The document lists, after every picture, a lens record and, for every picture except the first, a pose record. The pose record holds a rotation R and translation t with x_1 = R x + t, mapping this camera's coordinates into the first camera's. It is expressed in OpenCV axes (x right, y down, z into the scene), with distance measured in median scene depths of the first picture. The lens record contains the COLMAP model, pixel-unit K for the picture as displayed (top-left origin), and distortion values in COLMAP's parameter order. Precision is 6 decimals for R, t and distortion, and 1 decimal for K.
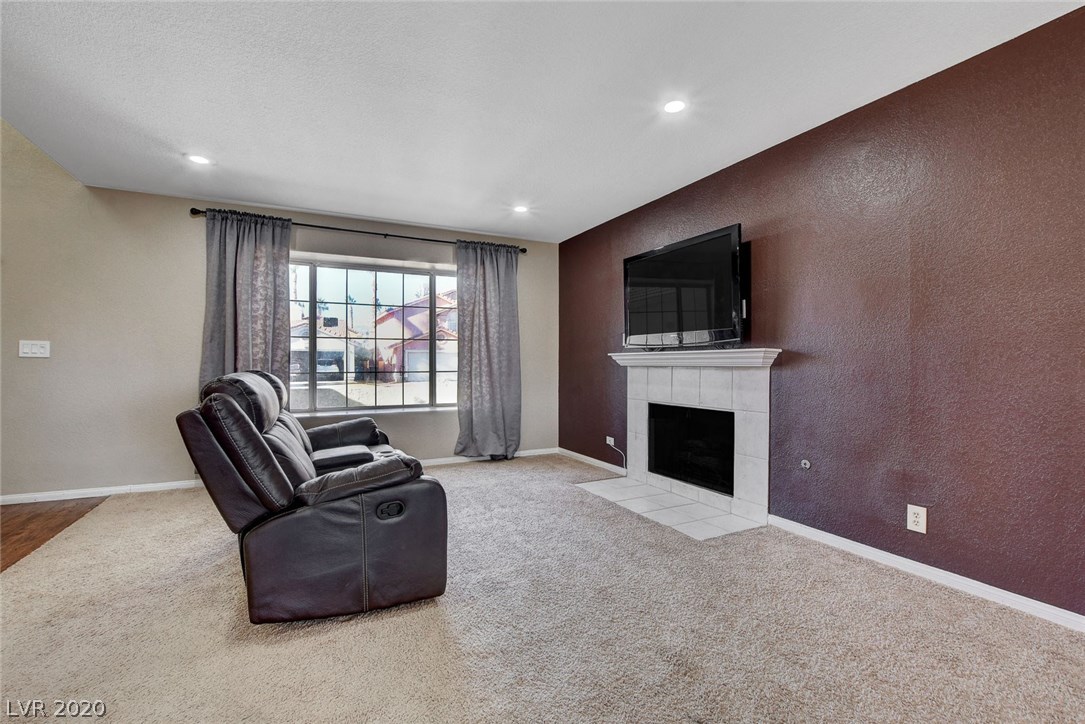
lens RADIAL K [[477.0, 0, 543.9], [0, 477.0, 366.1], [0, 0, 1]] dist [-0.022476, 0.004330]
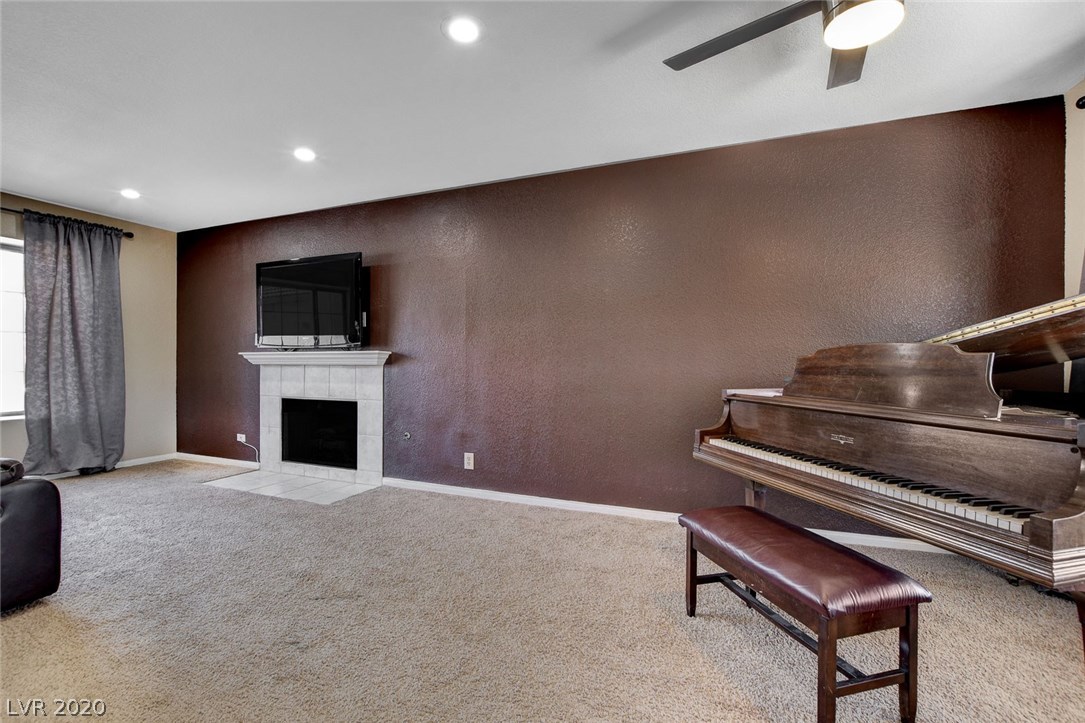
lens RADIAL K [[477.0, 0, 537.9], [0, 477.0, 365.0], [0, 0, 1]] dist [-0.022476, 0.004330]
pose [[0.762002, -0.001163, 0.647574, -0.041875], [0.001270, 0.999999, 0.000301, 0.001415], [-0.647573, 0.000593, 0.762003, -0.232770]]
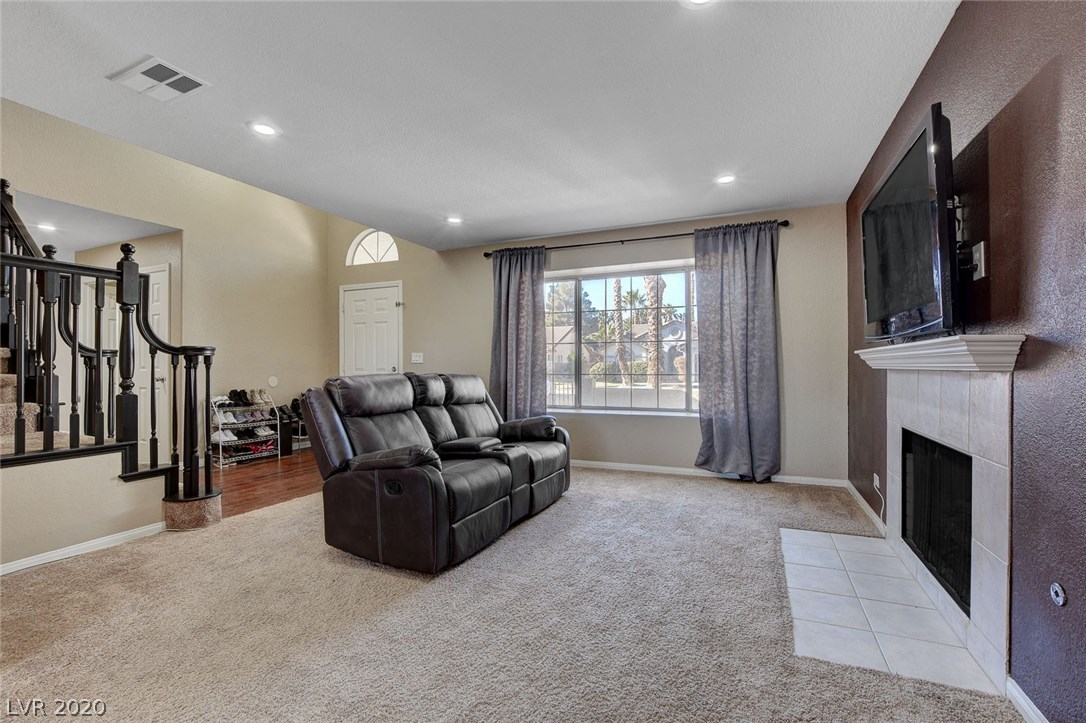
lens RADIAL K [[477.5, 0, 550.0], [0, 477.5, 363.5], [0, 0, 1]] dist [-0.022476, 0.004330]
pose [[0.635185, -0.006942, -0.772329, 0.458375], [-0.001761, 0.999944, -0.010436, 0.000219], [0.772358, 0.007989, 0.635138, 0.280828]]
